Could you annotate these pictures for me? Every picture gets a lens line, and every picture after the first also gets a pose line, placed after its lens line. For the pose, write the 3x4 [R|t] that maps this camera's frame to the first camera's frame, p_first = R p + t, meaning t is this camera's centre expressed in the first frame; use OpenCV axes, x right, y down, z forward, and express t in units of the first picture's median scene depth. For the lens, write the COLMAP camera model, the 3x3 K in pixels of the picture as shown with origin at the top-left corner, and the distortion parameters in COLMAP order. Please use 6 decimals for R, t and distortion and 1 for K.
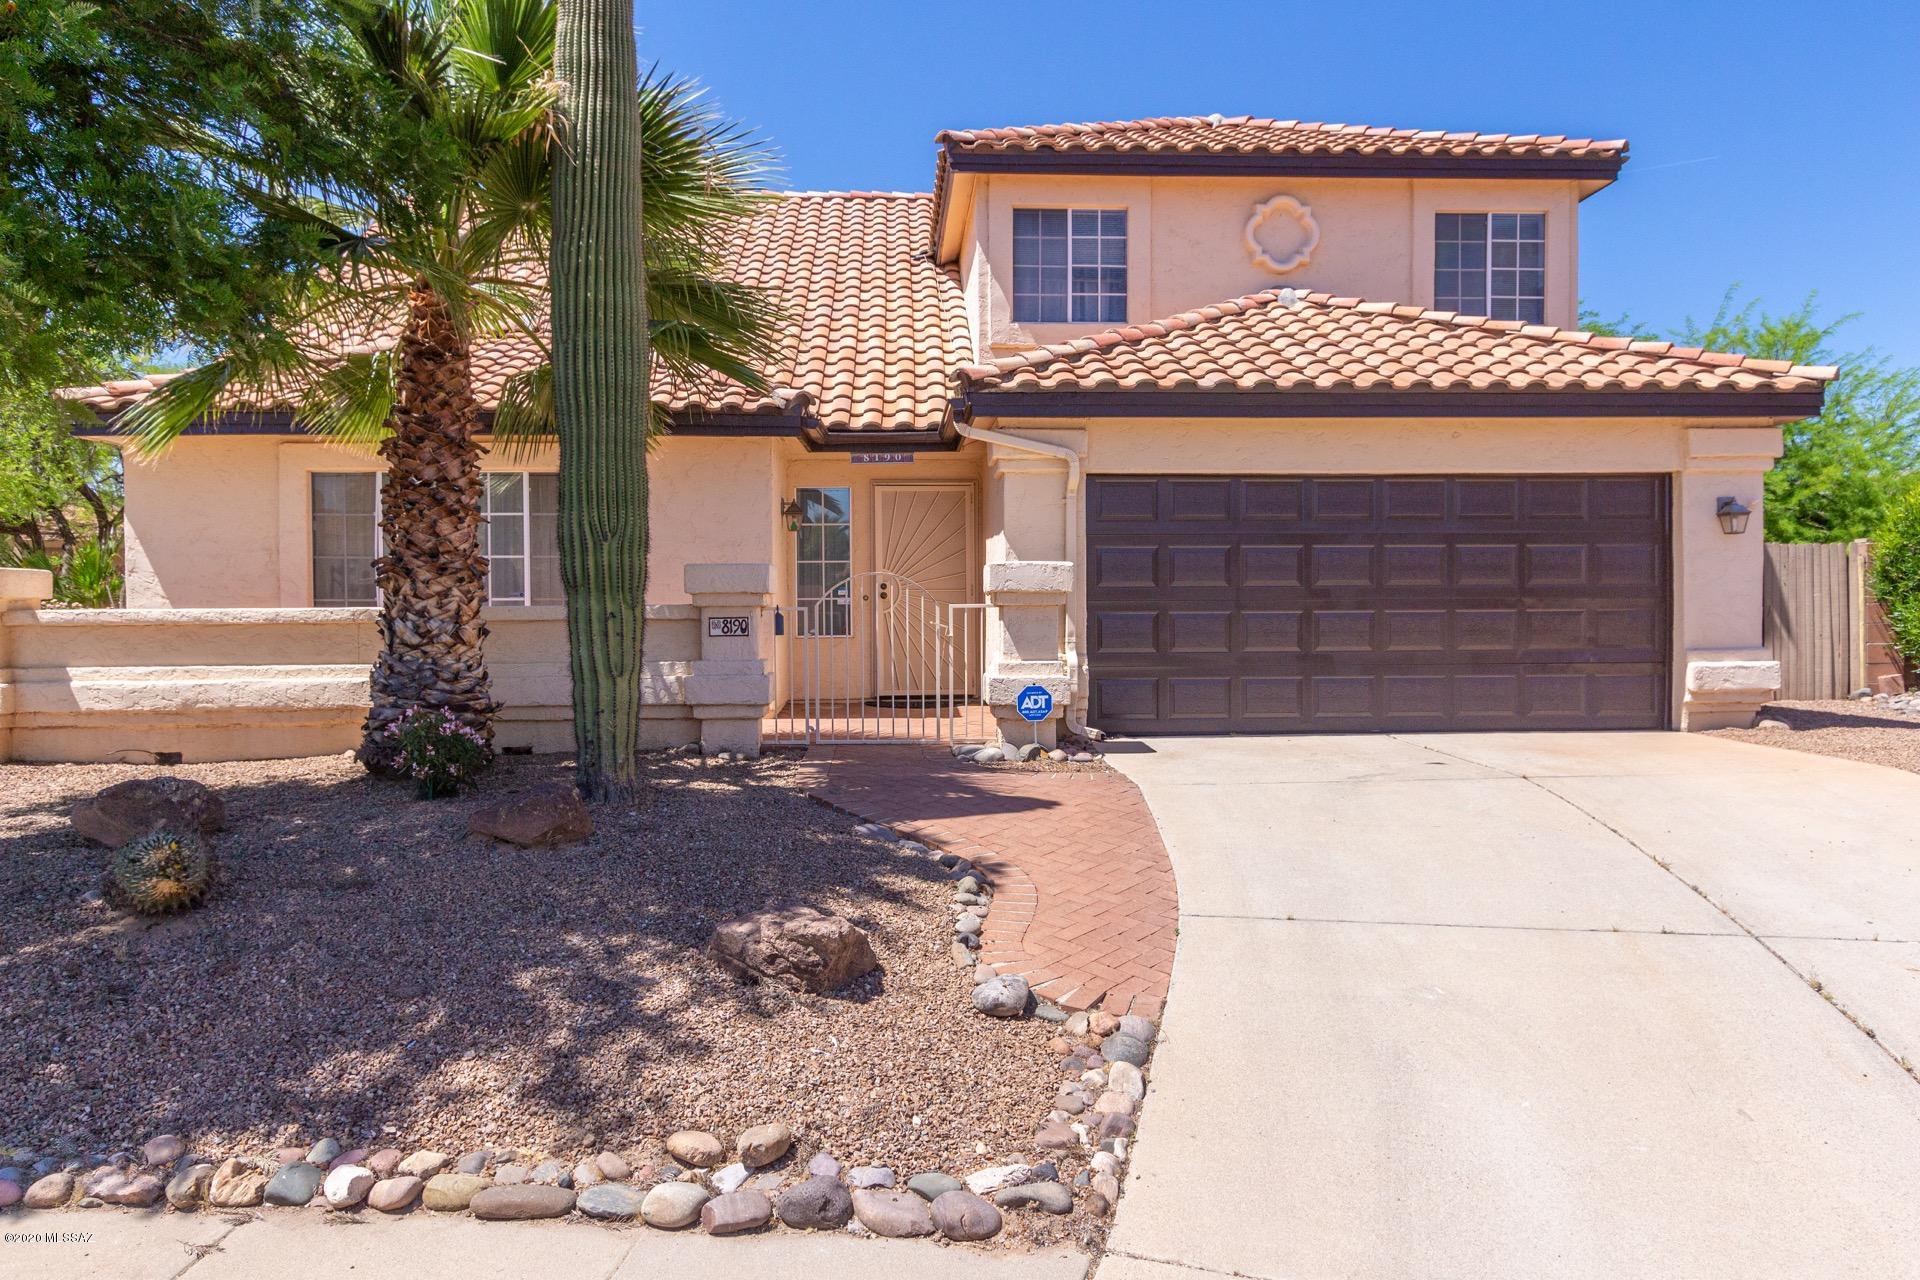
lens RADIAL K [[1339.5, 0, 959.8], [0, 1339.5, 638.2], [0, 0, 1]] dist [-0.001942, -0.001766]
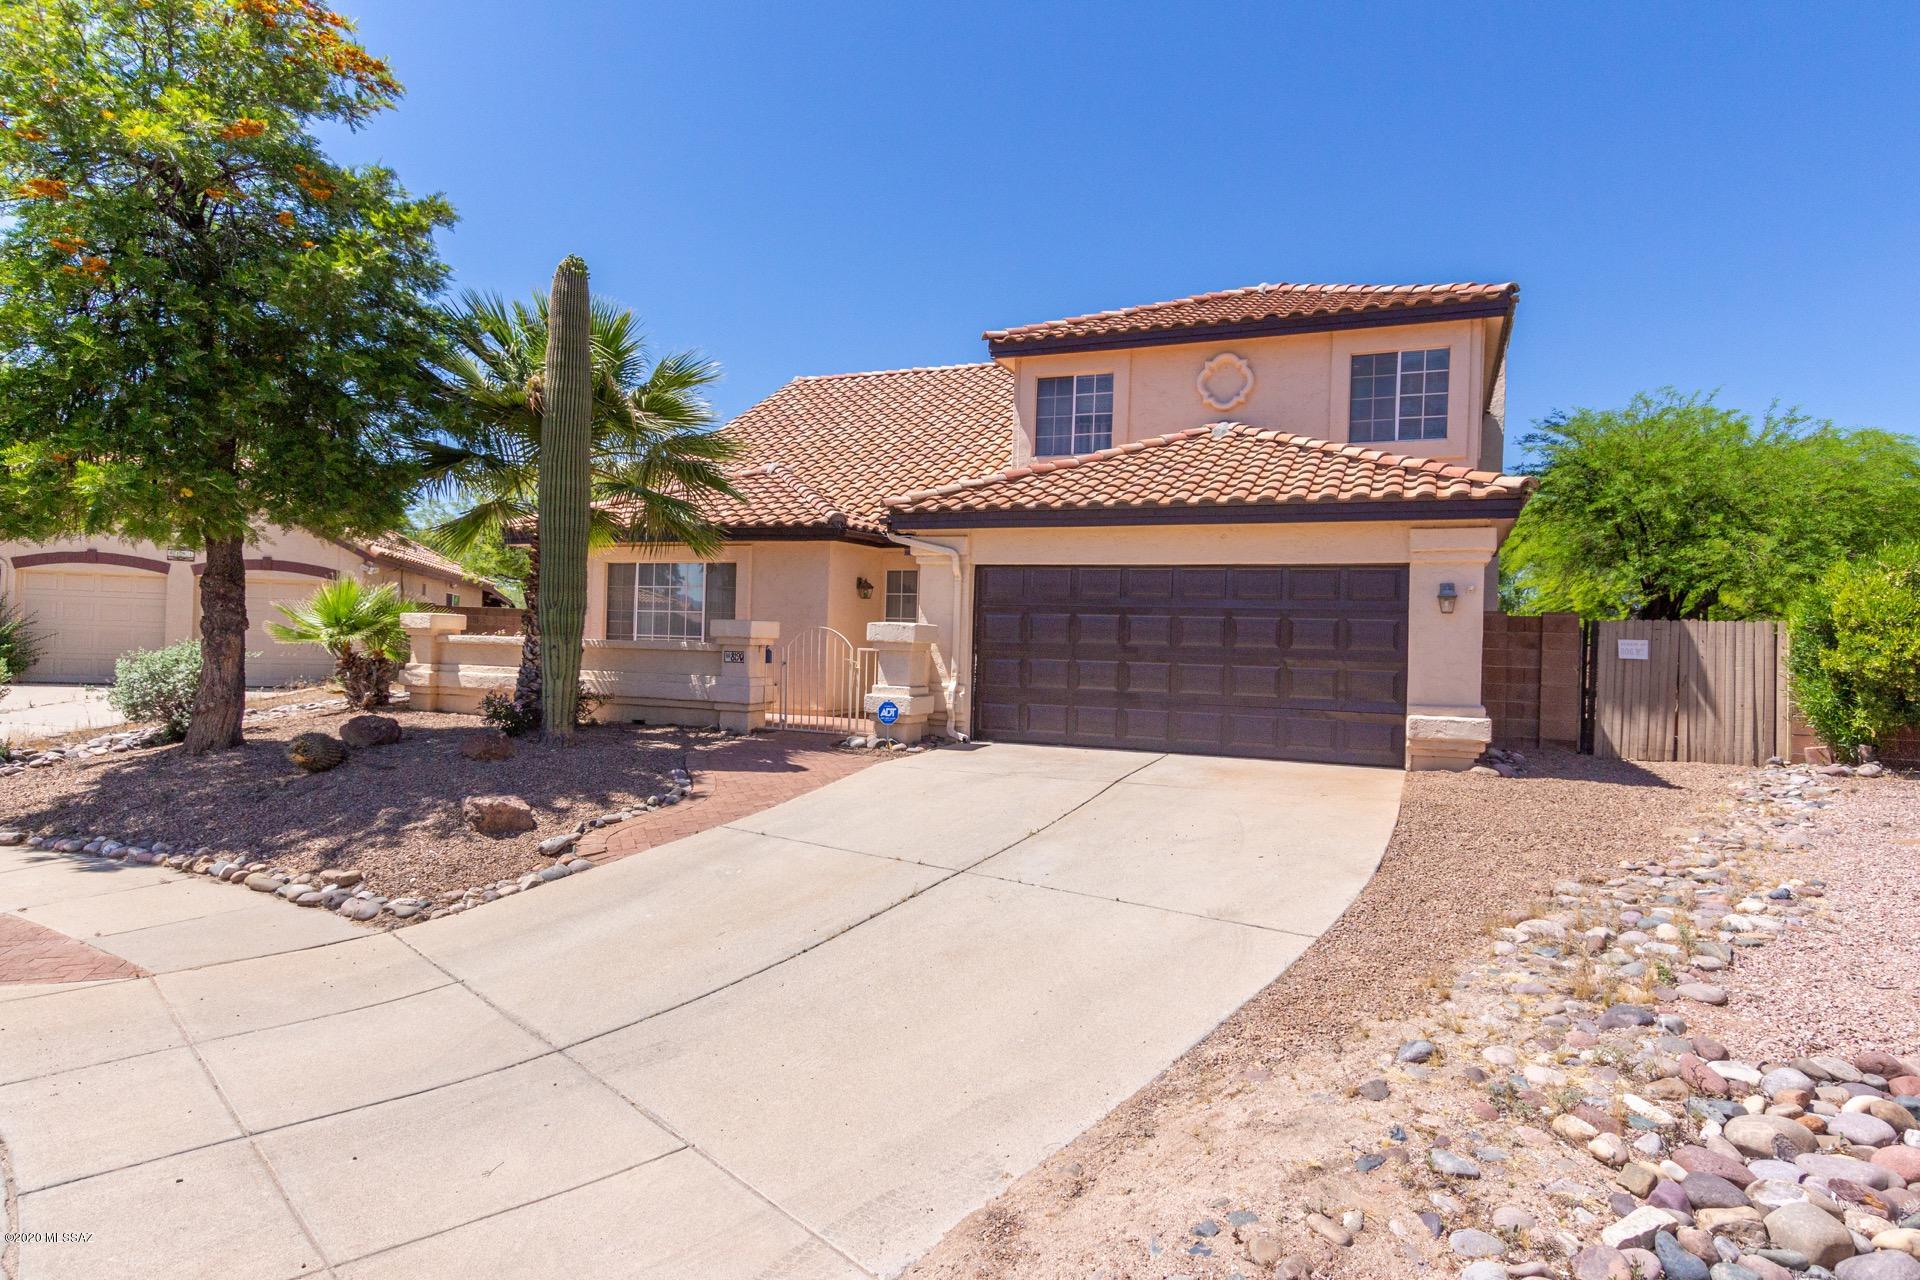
lens RADIAL K [[1057.8, 0, 960.3], [0, 1057.8, 637.6], [0, 0, 1]] dist [0.007539, 0.001343]
pose [[0.901061, 0.030175, -0.432642, 0.585301], [-0.043320, 0.998850, -0.020558, -0.015597], [0.431524, 0.037267, 0.901332, -0.076299]]
